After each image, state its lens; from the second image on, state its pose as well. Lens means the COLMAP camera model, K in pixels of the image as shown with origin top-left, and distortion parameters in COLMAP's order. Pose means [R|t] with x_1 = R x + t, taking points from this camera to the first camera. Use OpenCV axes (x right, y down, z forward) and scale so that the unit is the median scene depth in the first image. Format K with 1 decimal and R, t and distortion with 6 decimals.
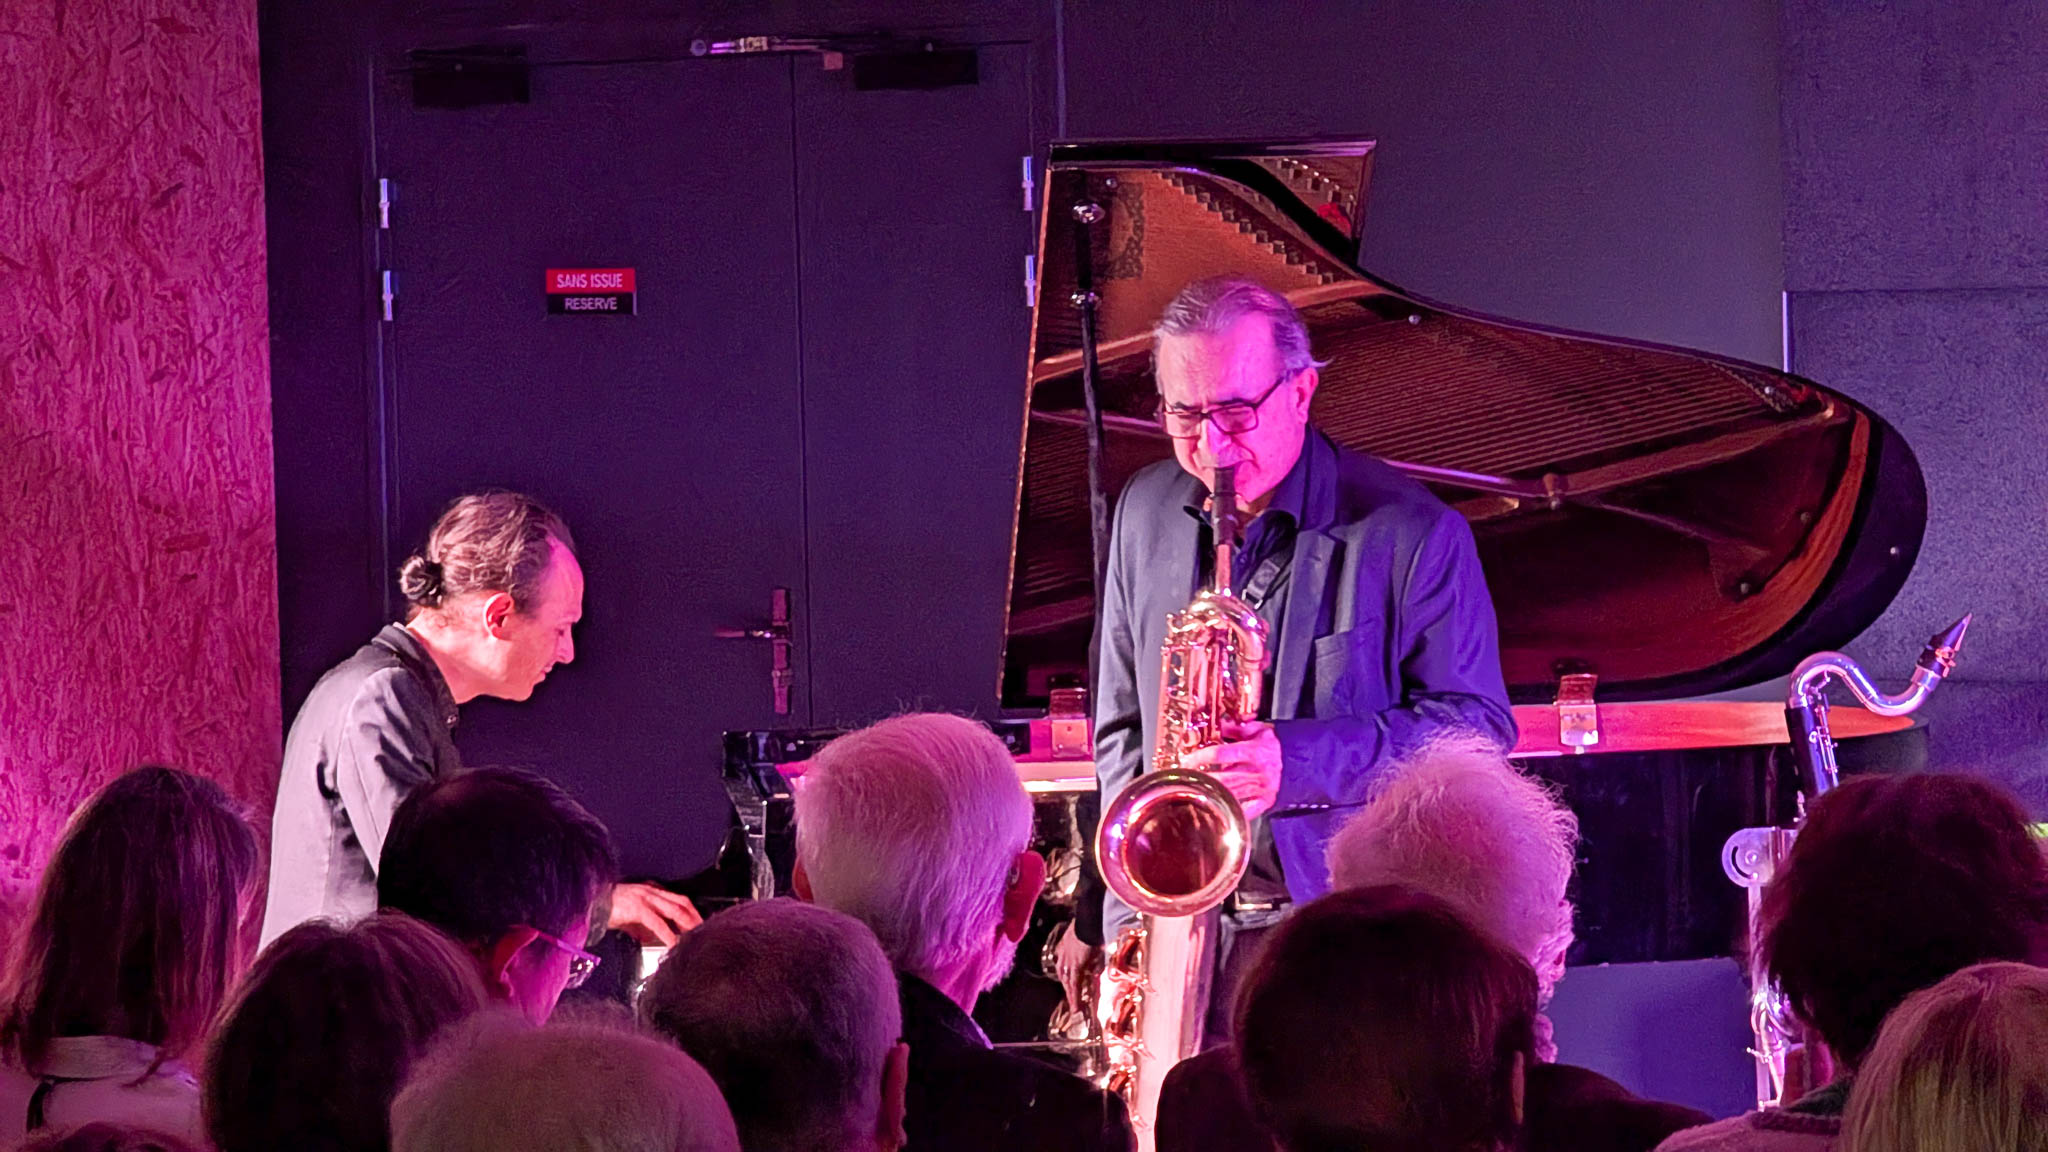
lens RADIAL K [[7289.1, 0, 1076.0], [0, 7289.1, 580.9], [0, 0, 1]] dist [0.523255, 0.000000]
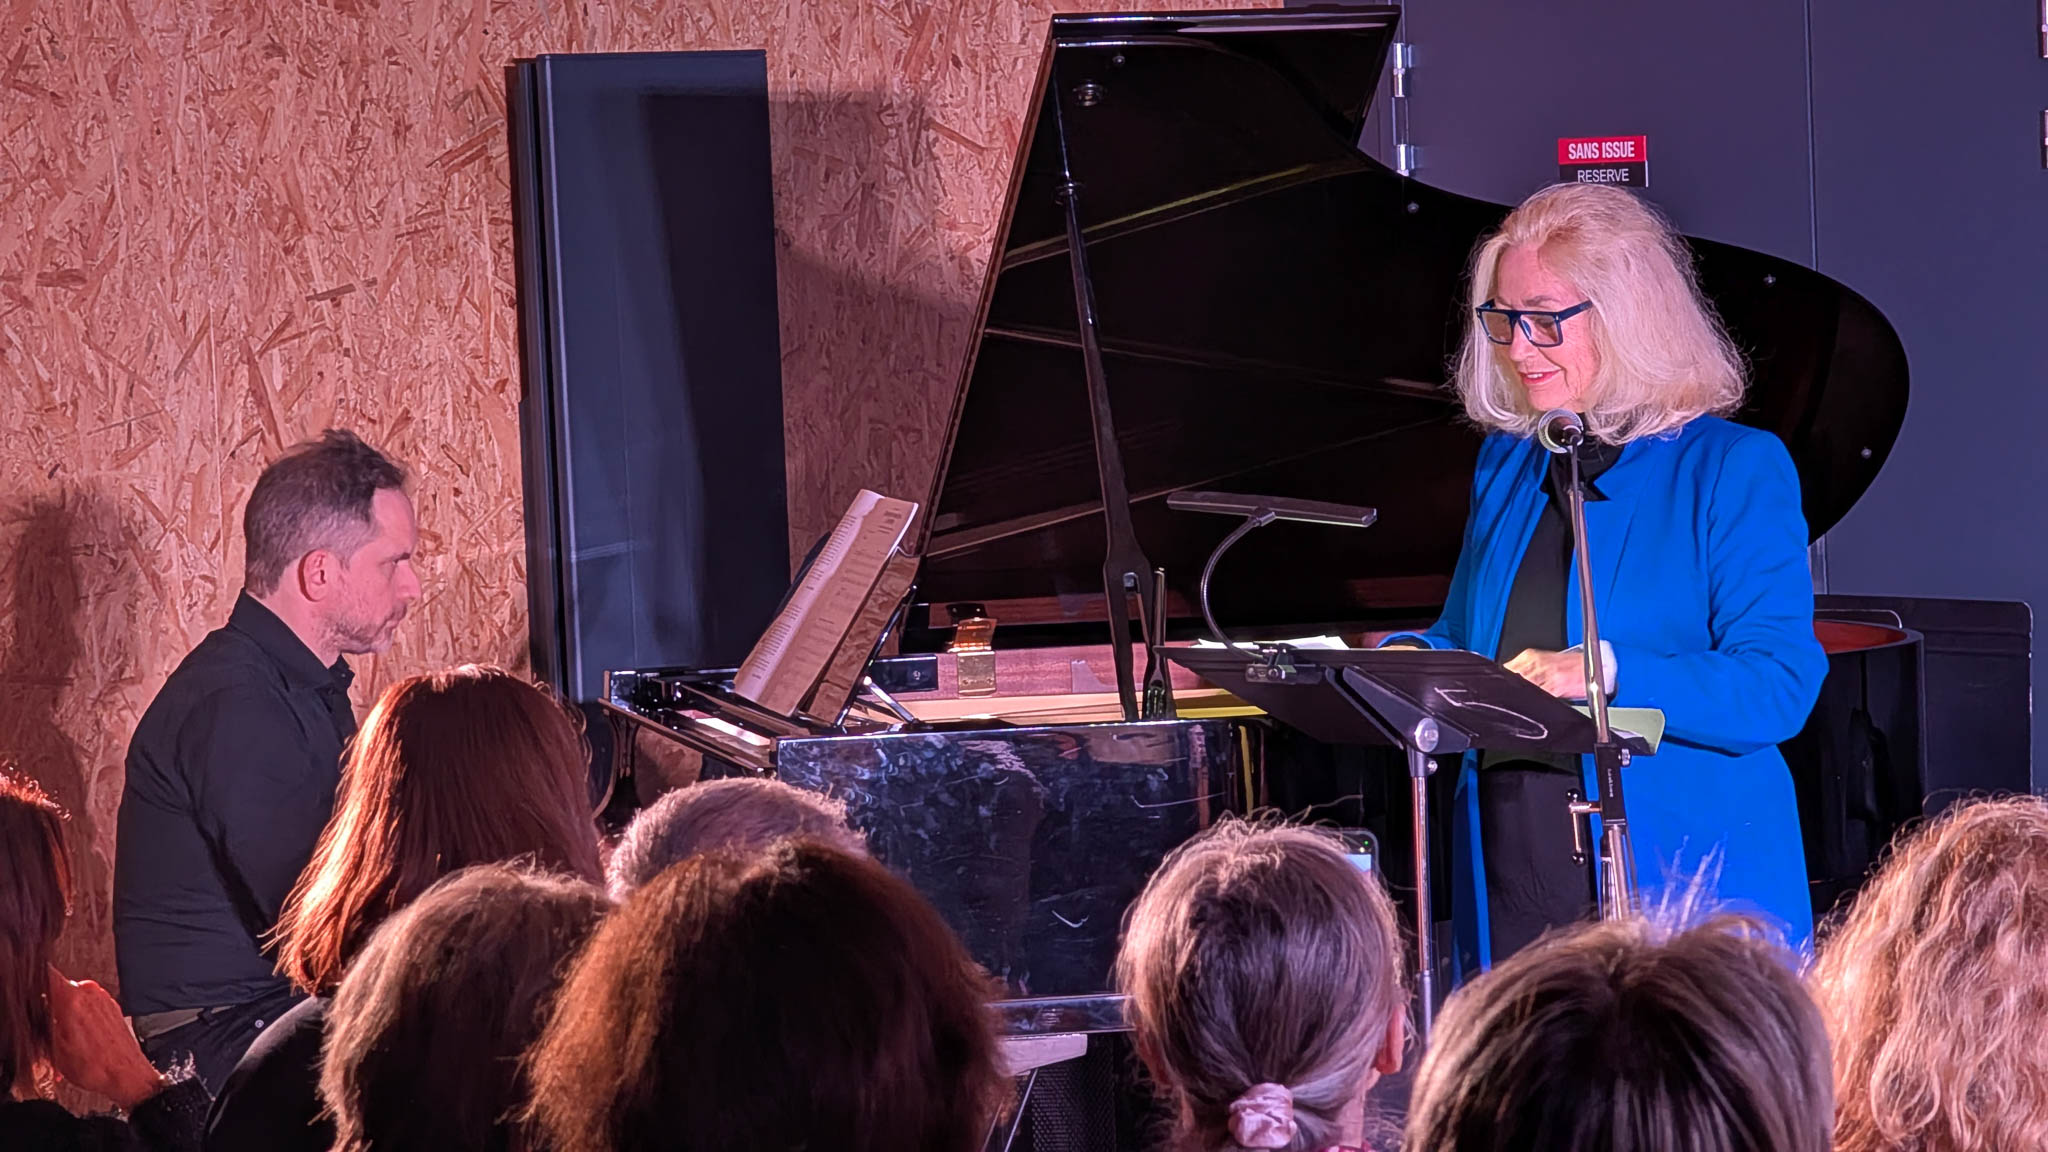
lens RADIAL K [[7289.1, 0, 1067.0], [0, 7289.1, 613.2], [0, 0, 1]] dist [0.523255, 0.000000]
pose [[0.965466, -0.000243, -0.260531, 0.105878], [0.004987, 0.999834, 0.017550, -0.000243], [0.260483, -0.018243, 0.965306, 0.114697]]
